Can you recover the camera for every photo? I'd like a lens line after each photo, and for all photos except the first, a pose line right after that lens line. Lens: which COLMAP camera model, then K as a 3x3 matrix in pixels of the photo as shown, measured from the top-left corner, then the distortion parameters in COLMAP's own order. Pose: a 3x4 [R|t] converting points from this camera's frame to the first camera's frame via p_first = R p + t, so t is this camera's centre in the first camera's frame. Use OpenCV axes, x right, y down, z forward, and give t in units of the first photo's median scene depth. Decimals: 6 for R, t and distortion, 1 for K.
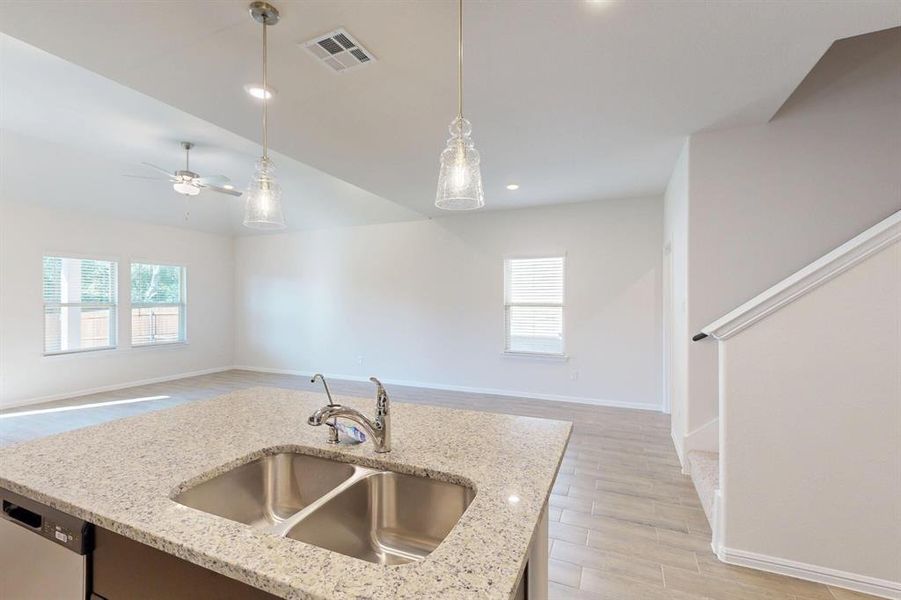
lens RADIAL K [[391.2, 0, 454.6], [0, 391.2, 298.9], [0, 0, 1]] dist [-0.002049, 0.000981]
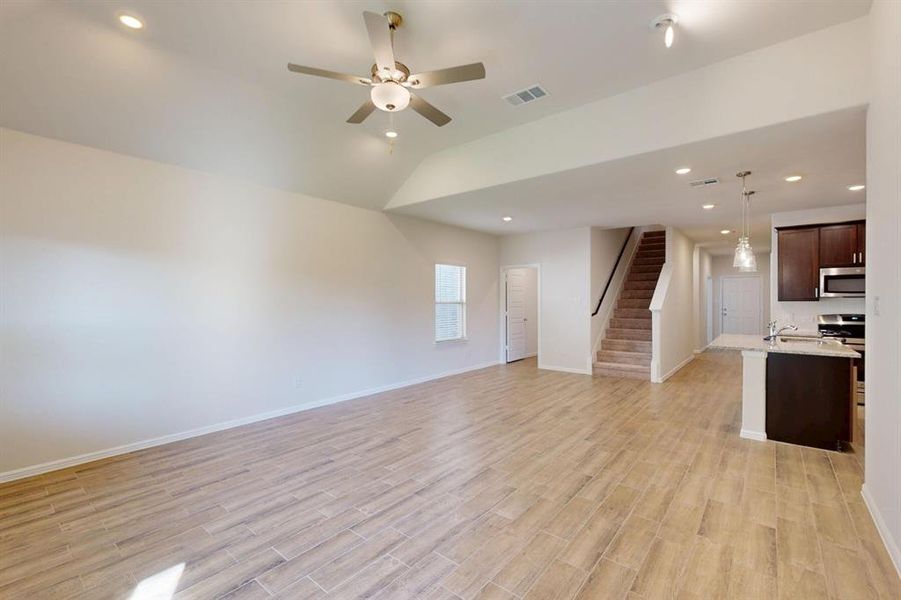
lens RADIAL K [[391.2, 0, 451.9], [0, 391.2, 301.7], [0, 0, 1]] dist [-0.002049, 0.000981]
pose [[0.274535, -0.005464, 0.961561, -0.969747], [-0.002506, 0.999976, 0.006397, 0.003408], [-0.961574, -0.004166, 0.274515, 0.610345]]
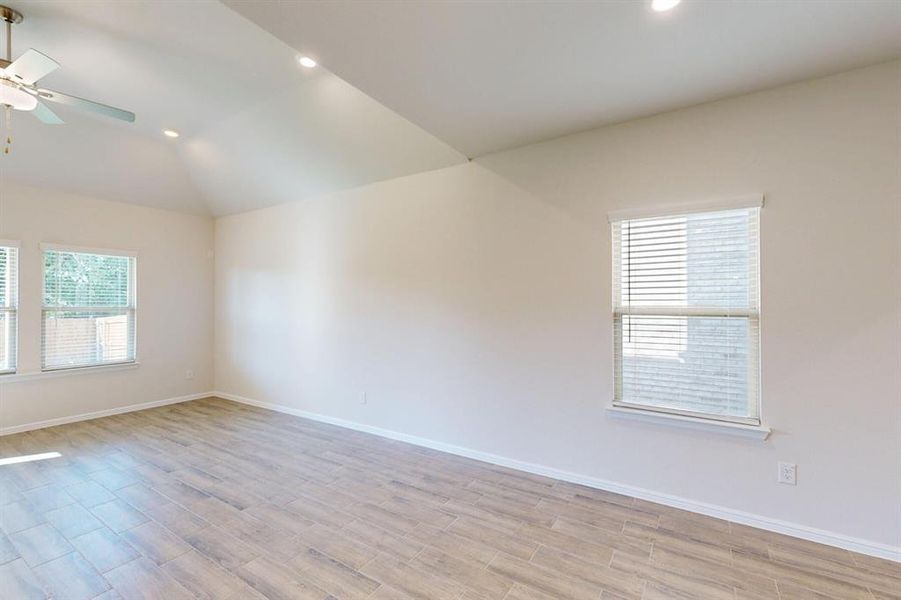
lens RADIAL K [[391.2, 0, 448.6], [0, 391.2, 301.2], [0, 0, 1]] dist [-0.002049, 0.000981]
pose [[0.986532, -0.001694, -0.163560, -0.000053], [0.000867, 0.999986, -0.005127, 0.002992], [0.163566, 0.004916, 0.986520, 0.455720]]
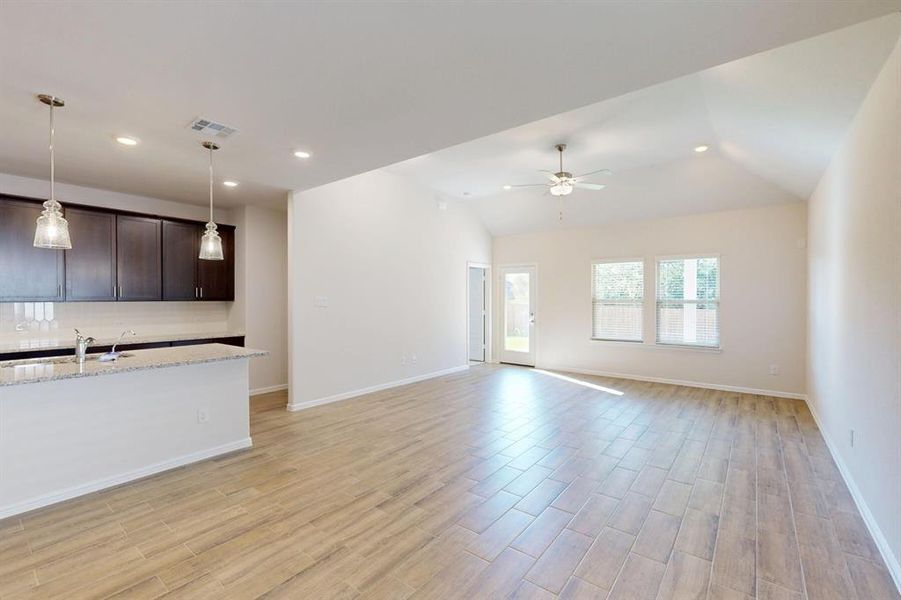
lens RADIAL K [[391.2, 0, 449.3], [0, 391.2, 302.5], [0, 0, 1]] dist [-0.002049, 0.000981]
pose [[-0.255584, 0.010542, -0.966729, 0.319394], [0.004875, 0.999942, 0.009615, 0.003082], [0.966775, -0.002256, -0.255620, 0.785275]]
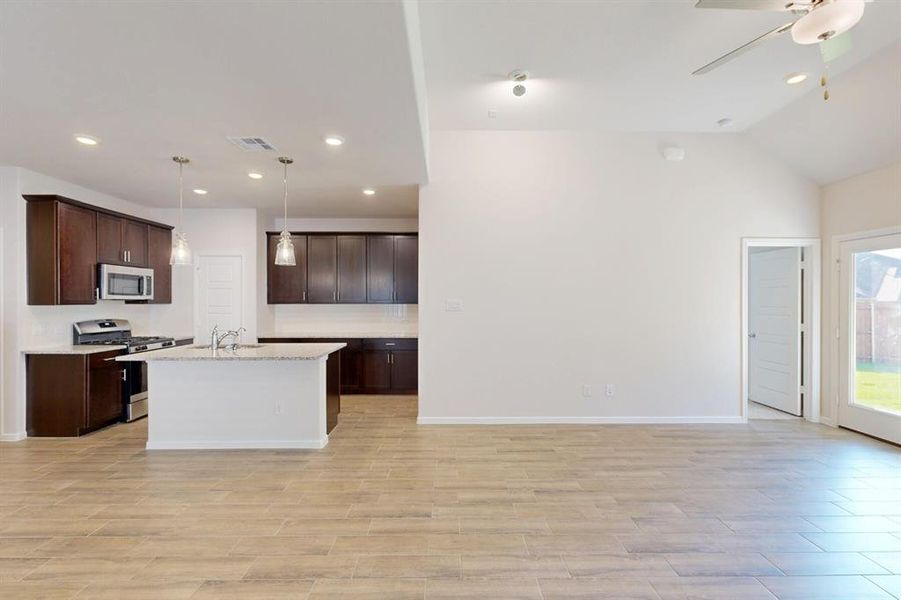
lens RADIAL K [[391.2, 0, 450.9], [0, 391.2, 301.8], [0, 0, 1]] dist [-0.002049, 0.000981]
pose [[-0.914521, -0.000229, -0.404538, -0.136793], [0.002010, 0.999985, -0.005110, 0.005953], [0.404533, -0.005486, -0.914507, 0.973246]]
